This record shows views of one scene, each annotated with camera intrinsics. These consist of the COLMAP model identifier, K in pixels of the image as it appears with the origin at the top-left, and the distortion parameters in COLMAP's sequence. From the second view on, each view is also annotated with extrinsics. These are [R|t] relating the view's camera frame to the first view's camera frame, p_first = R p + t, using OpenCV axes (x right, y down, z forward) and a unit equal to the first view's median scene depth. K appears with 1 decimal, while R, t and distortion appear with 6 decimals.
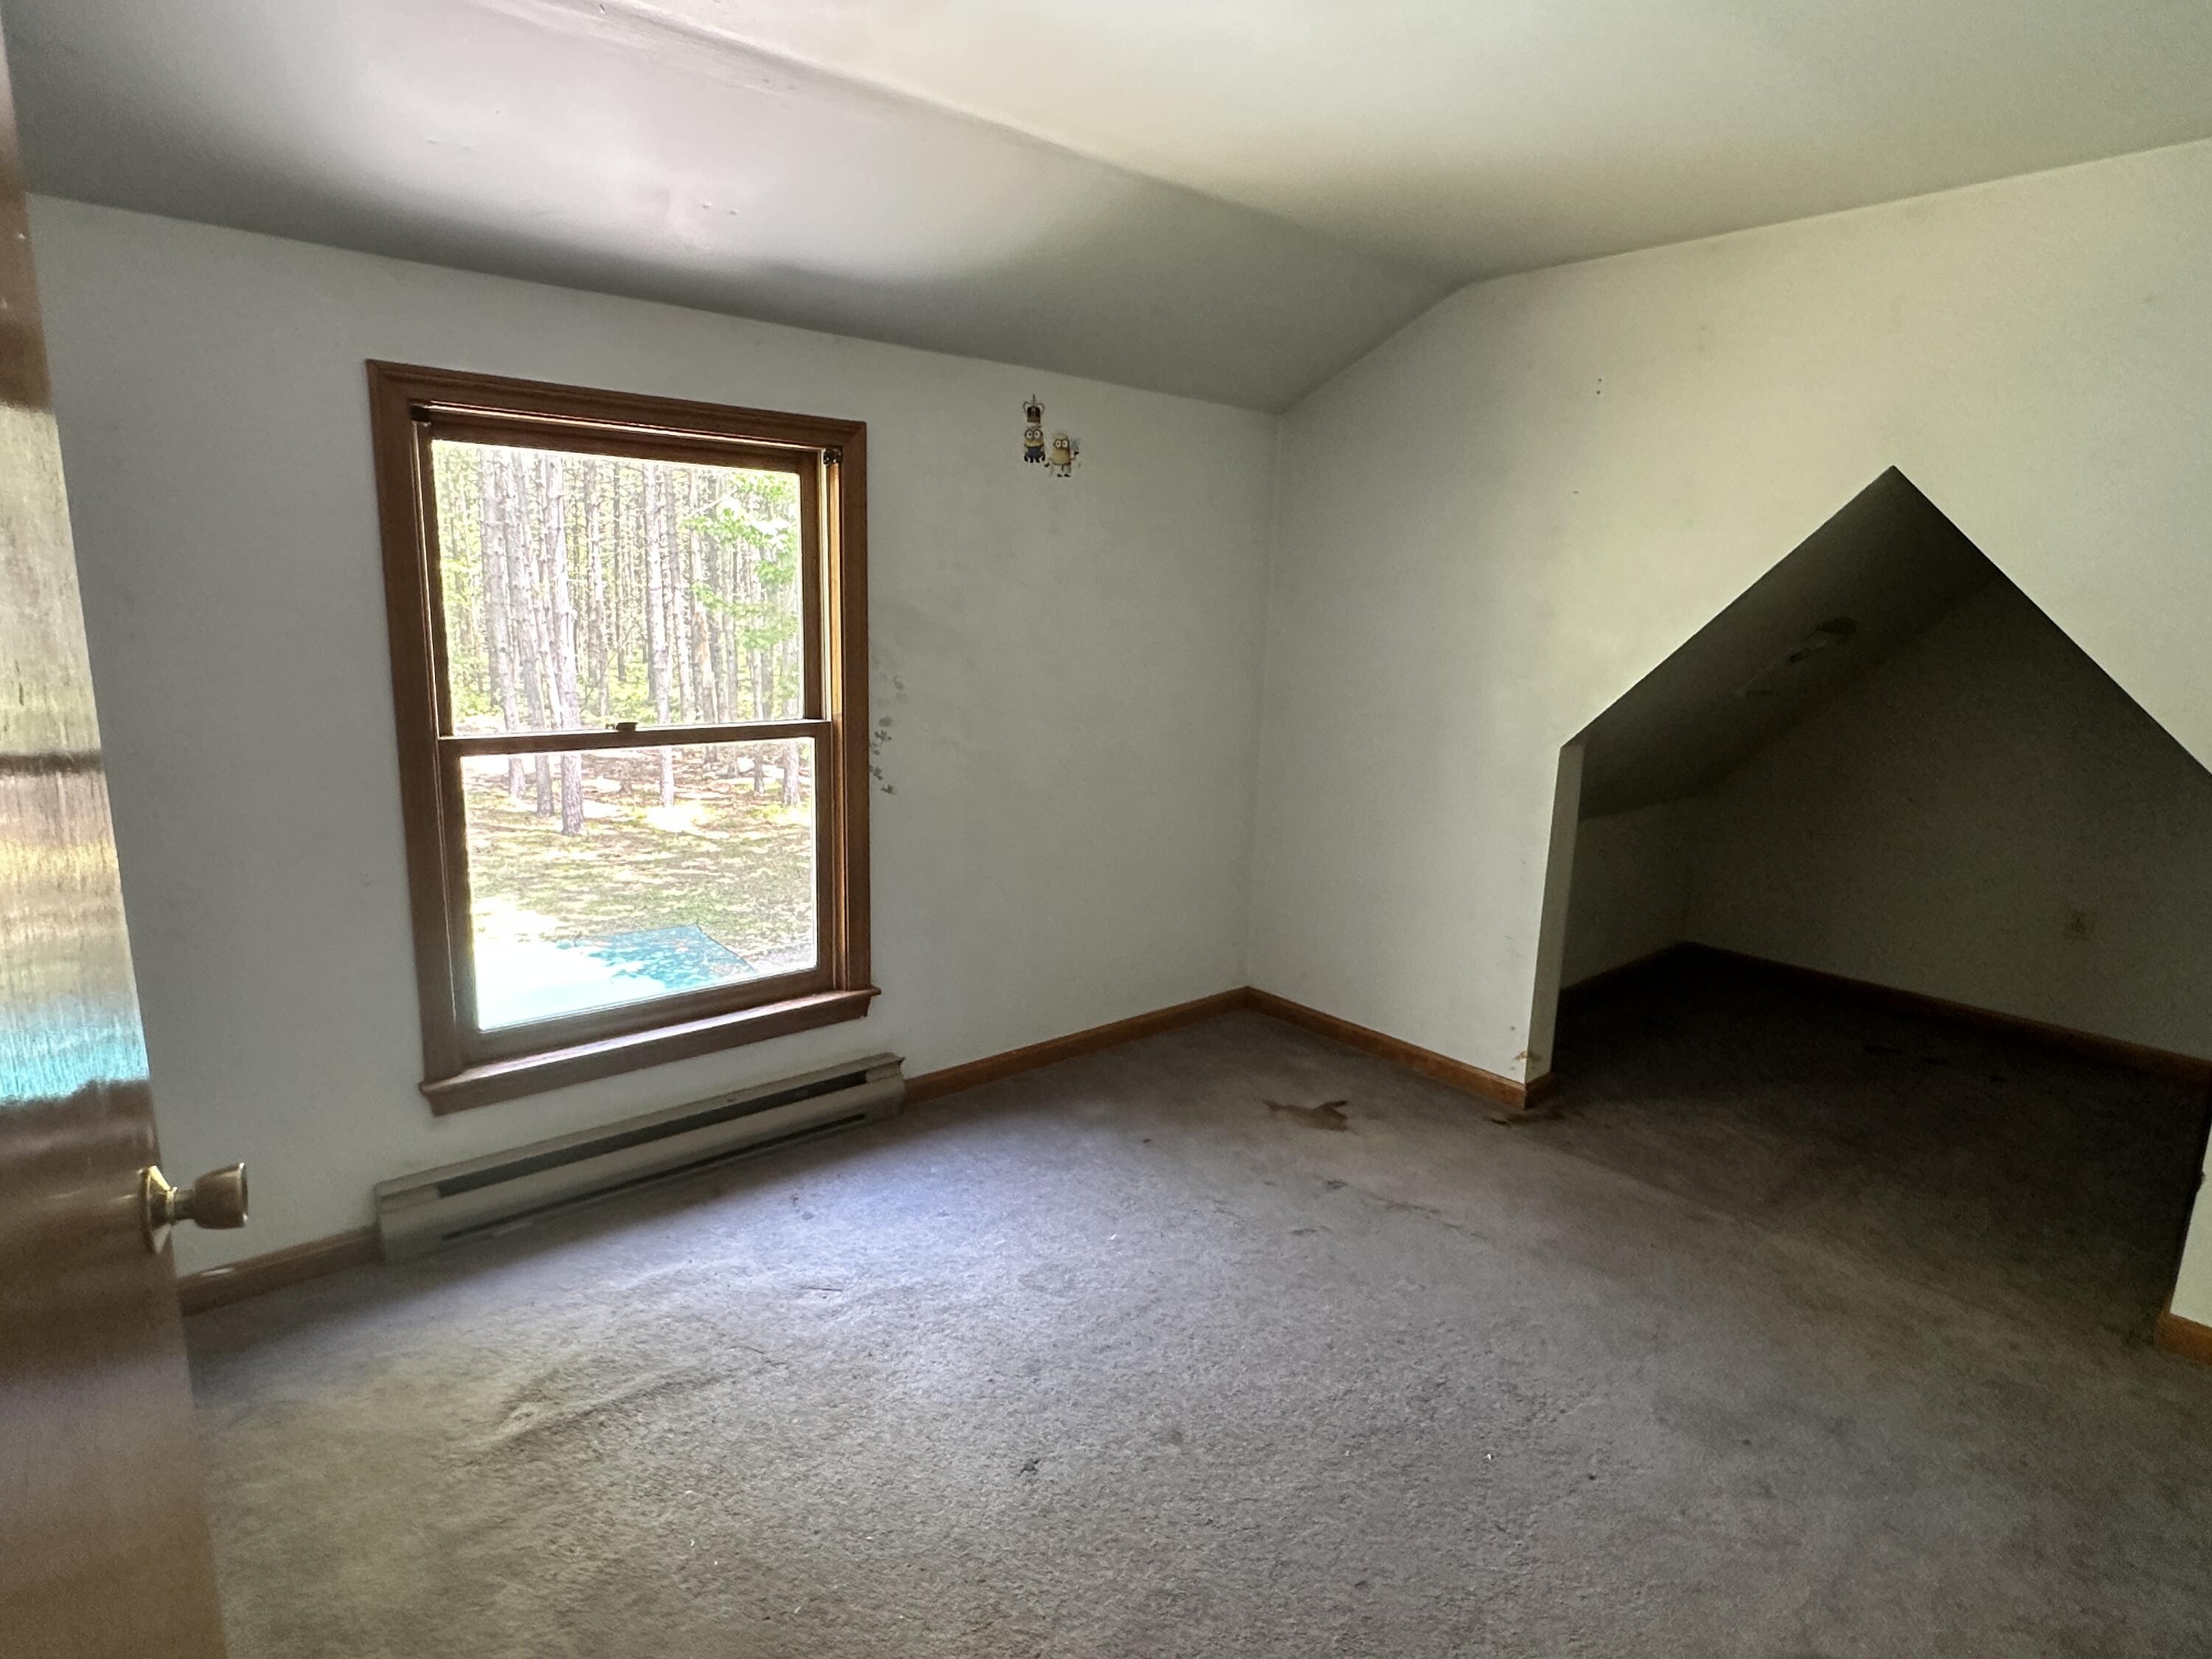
lens RADIAL K [[1201.4, 0, 1106.0], [0, 1201.4, 829.5], [0, 0, 1]] dist [0.002858, 0.000422]
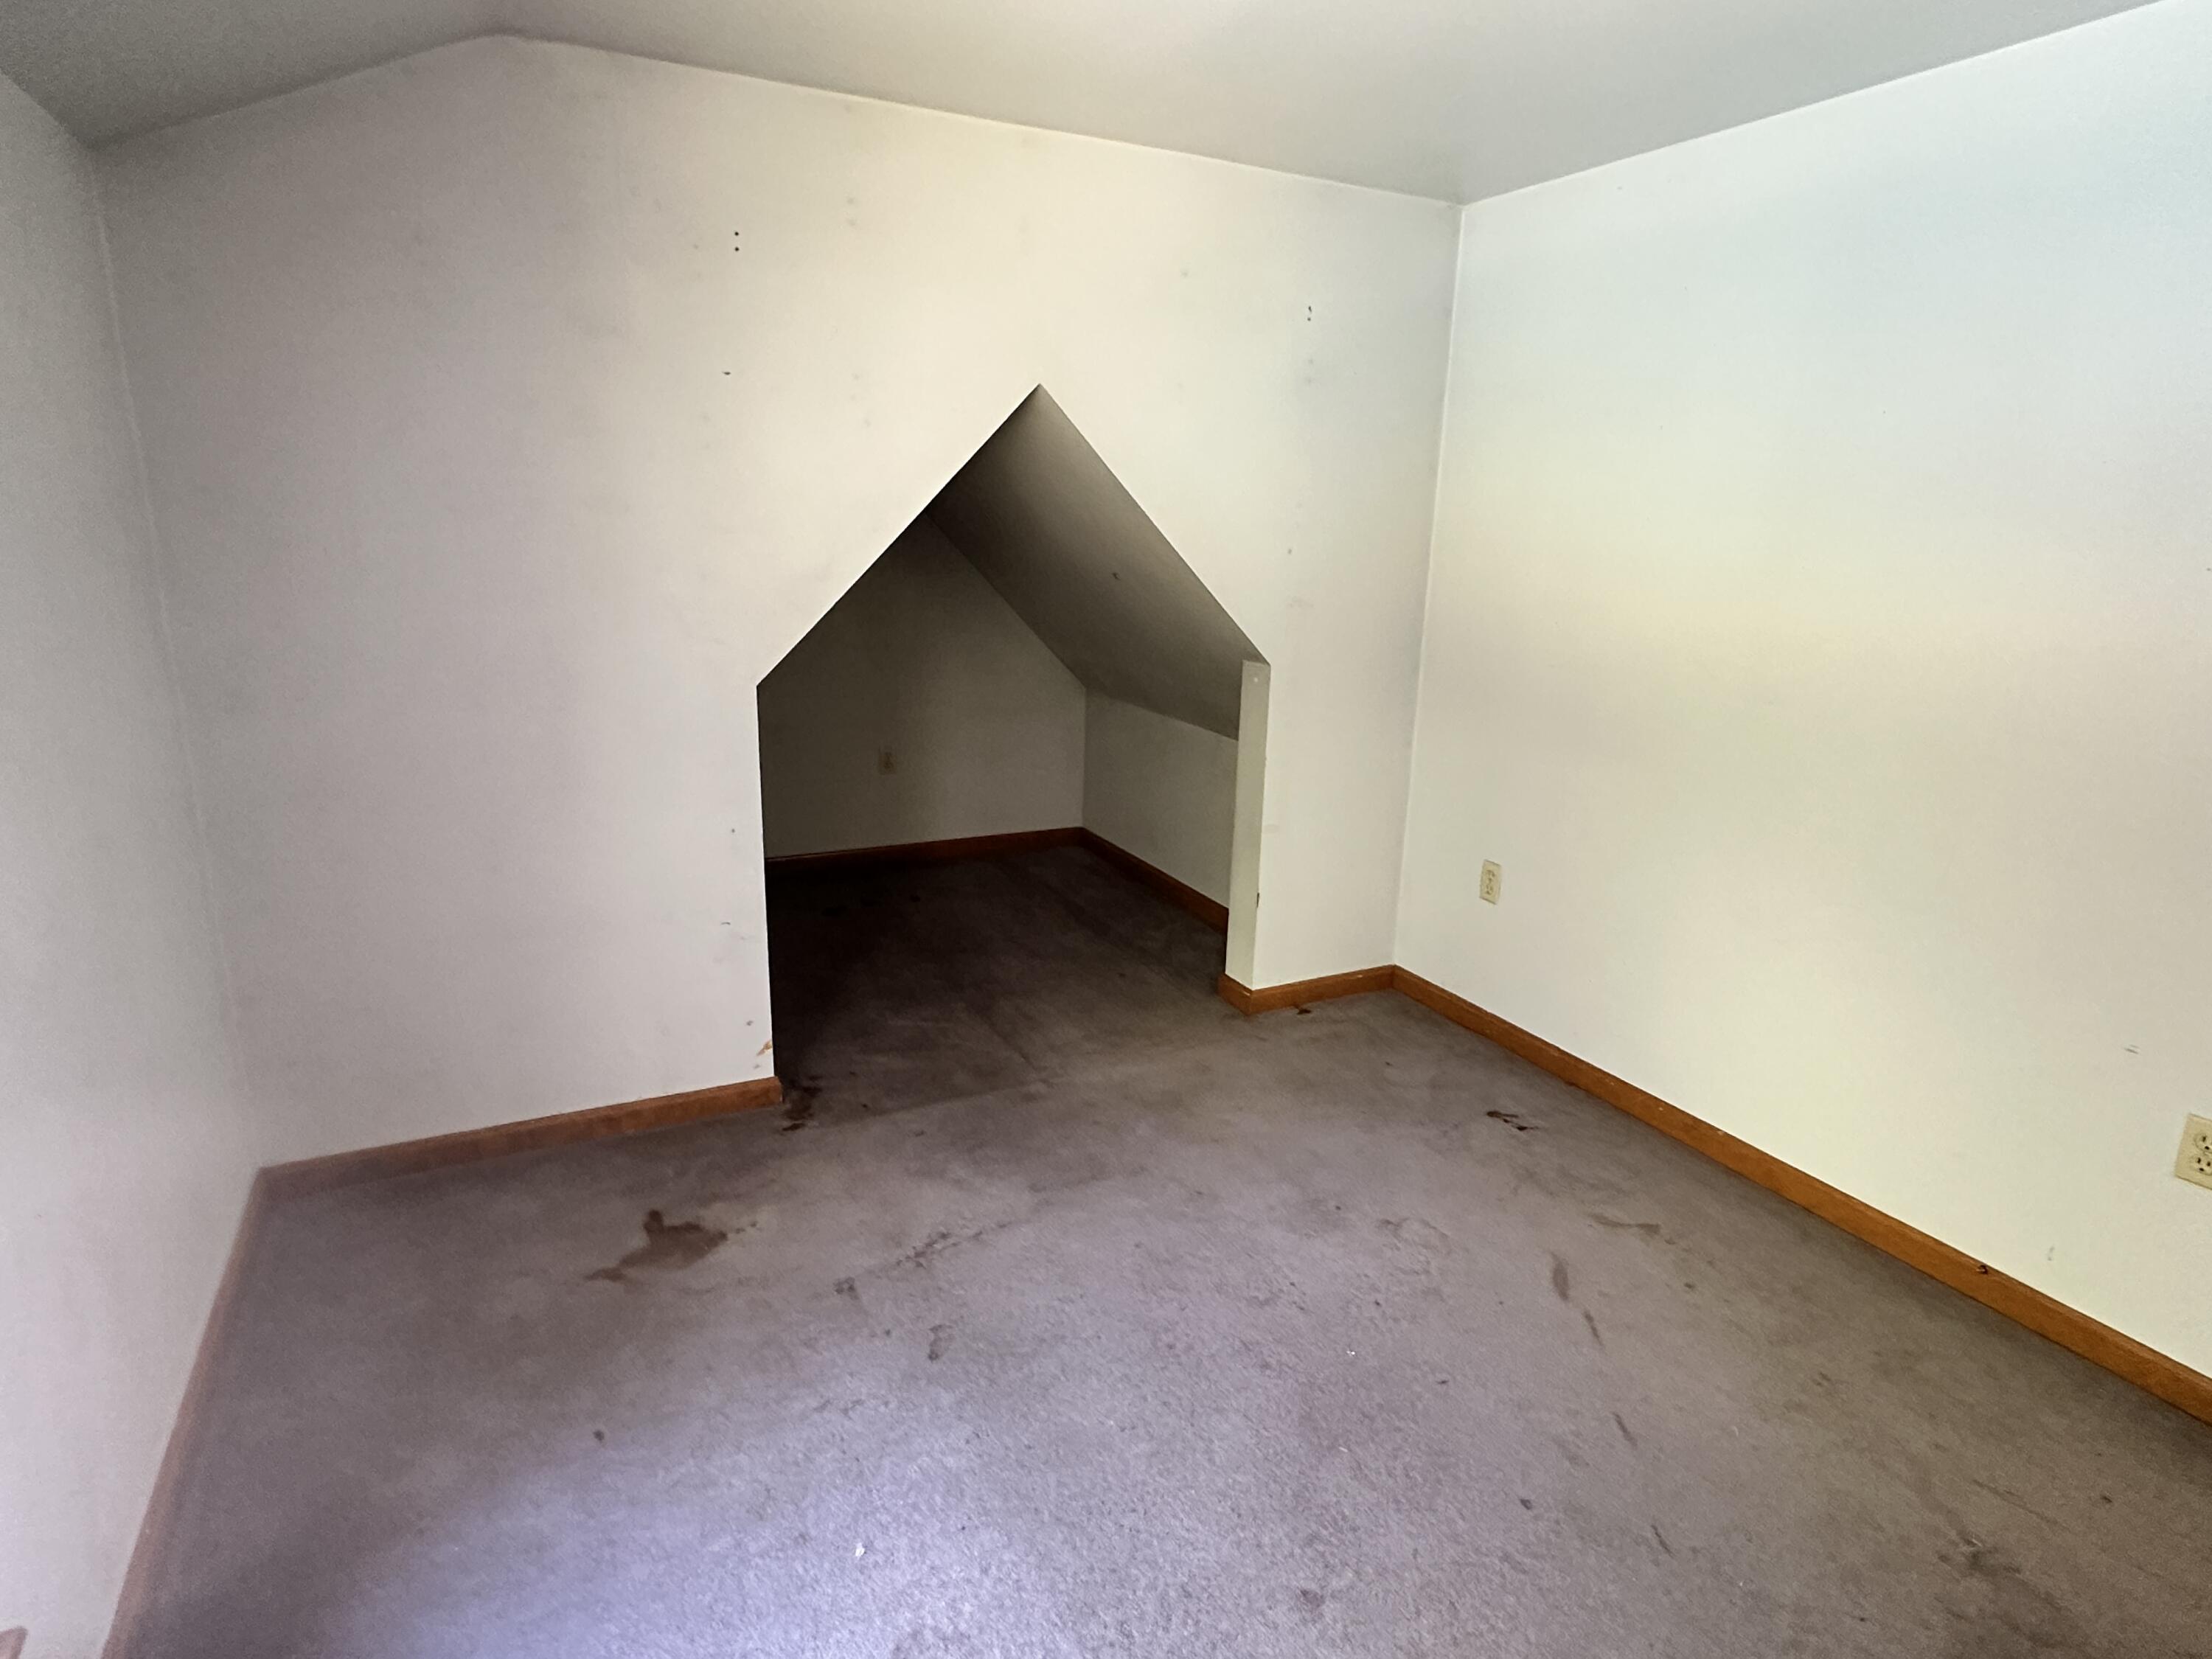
lens RADIAL K [[1201.4, 0, 1106.0], [0, 1201.4, 829.5], [0, 0, 1]] dist [0.002858, 0.000422]
pose [[0.244074, -0.272251, 0.930756, -0.392075], [0.168516, 0.957088, 0.235763, -0.135933], [-0.955003, 0.099304, 0.279479, 0.570757]]
